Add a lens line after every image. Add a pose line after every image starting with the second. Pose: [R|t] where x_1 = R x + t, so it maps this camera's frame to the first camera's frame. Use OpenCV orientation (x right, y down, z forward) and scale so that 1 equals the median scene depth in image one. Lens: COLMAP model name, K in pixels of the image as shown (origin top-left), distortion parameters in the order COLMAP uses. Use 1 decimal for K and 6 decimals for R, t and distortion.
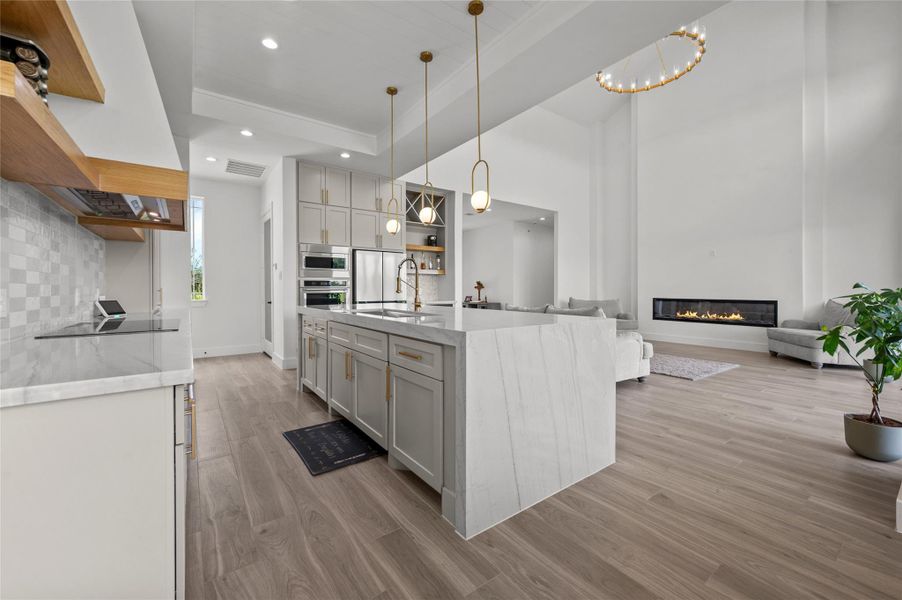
lens RADIAL K [[361.2, 0, 451.2], [0, 361.2, 293.7], [0, 0, 1]] dist [-0.000149, -0.000036]
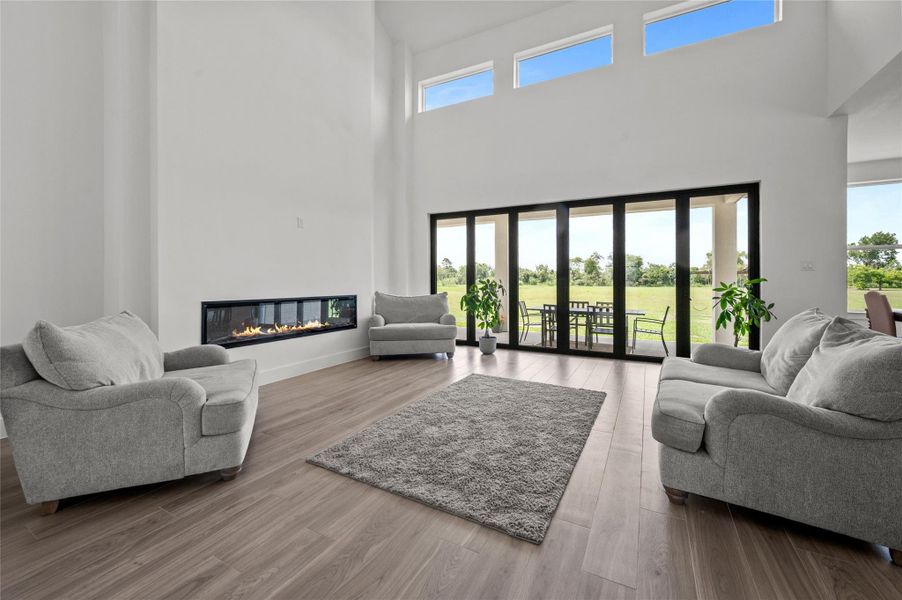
lens RADIAL K [[361.2, 0, 449.0], [0, 361.2, 282.3], [0, 0, 1]] dist [-0.000149, -0.000036]
pose [[-0.434764, -0.005242, 0.900529, 0.060868], [0.010310, 0.999889, 0.010798, -0.016609], [-0.900485, 0.013979, -0.434662, 1.114701]]
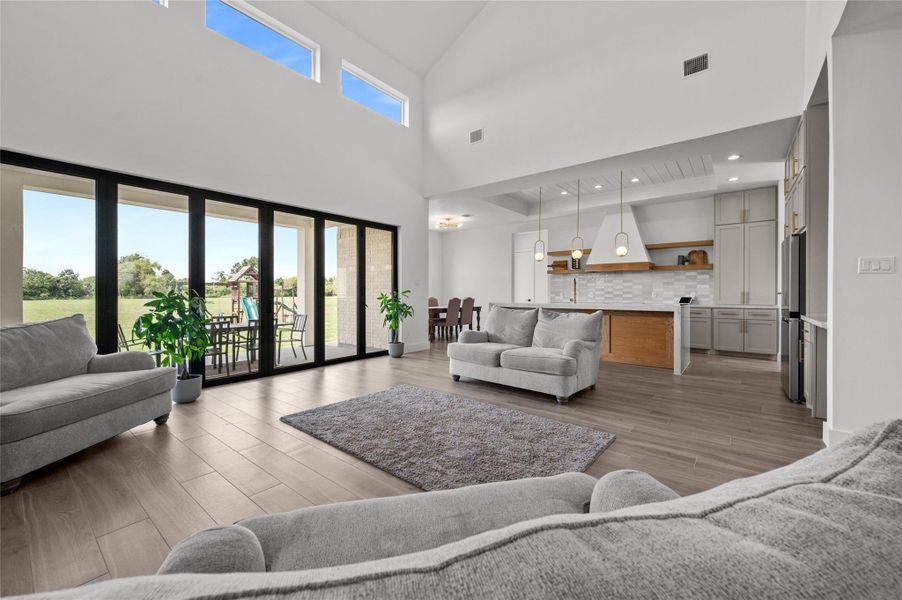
lens RADIAL K [[361.2, 0, 449.8], [0, 361.2, 292.4], [0, 0, 1]] dist [-0.000149, -0.000036]
pose [[-0.963816, -0.000494, -0.266567, 0.540638], [-0.004036, 0.999911, 0.012740, -0.017435], [0.266537, 0.013354, -0.963732, 1.313737]]
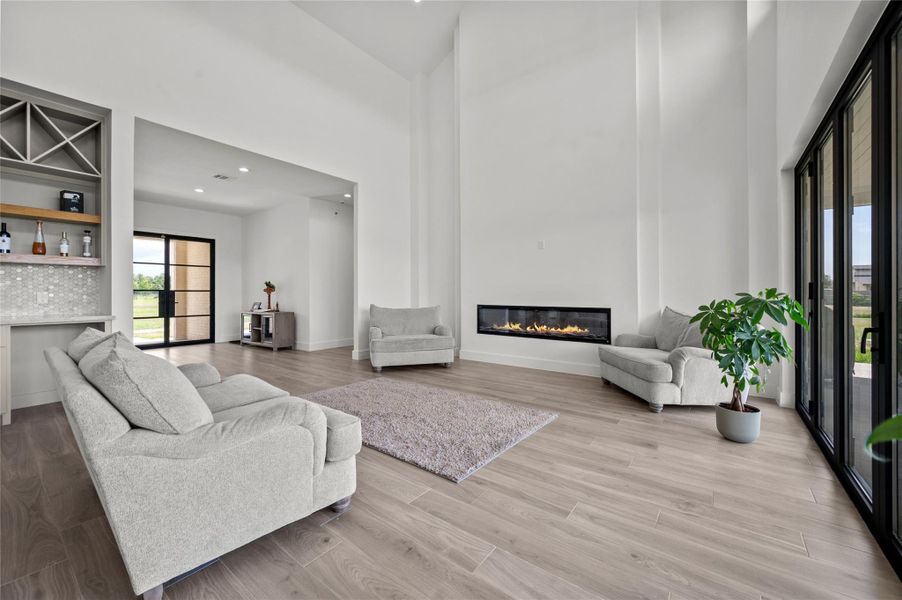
lens RADIAL K [[361.2, 0, 451.9], [0, 361.2, 293.7], [0, 0, 1]] dist [-0.000149, -0.000036]
pose [[0.956151, -0.001771, 0.292868, 0.344813], [0.004102, 0.999965, -0.007344, -0.006358], [-0.292845, 0.008224, 0.956125, 0.355010]]
